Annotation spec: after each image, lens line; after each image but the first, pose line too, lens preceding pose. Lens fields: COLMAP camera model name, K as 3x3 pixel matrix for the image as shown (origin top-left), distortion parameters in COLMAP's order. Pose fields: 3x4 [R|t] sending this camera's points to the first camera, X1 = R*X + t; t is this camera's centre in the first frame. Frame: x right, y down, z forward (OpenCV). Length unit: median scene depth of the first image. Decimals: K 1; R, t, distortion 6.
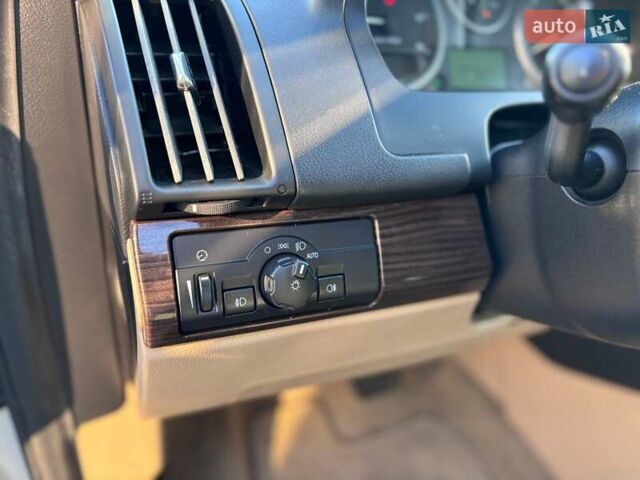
lens RADIAL K [[479.1, 0, 314.9], [0, 479.1, 241.2], [0, 0, 1]] dist [0.054535, -0.064037]
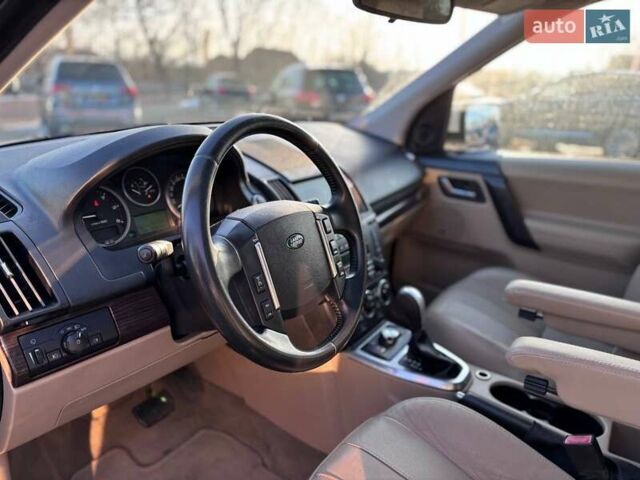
lens RADIAL K [[479.8, 0, 322.9], [0, 479.8, 241.1], [0, 0, 1]] dist [0.062446, -0.061513]
pose [[0.865626, -0.213363, 0.452955, 0.025321], [0.276343, 0.957981, -0.076854, 0.129165], [-0.417524, 0.191698, 0.888215, -1.797053]]
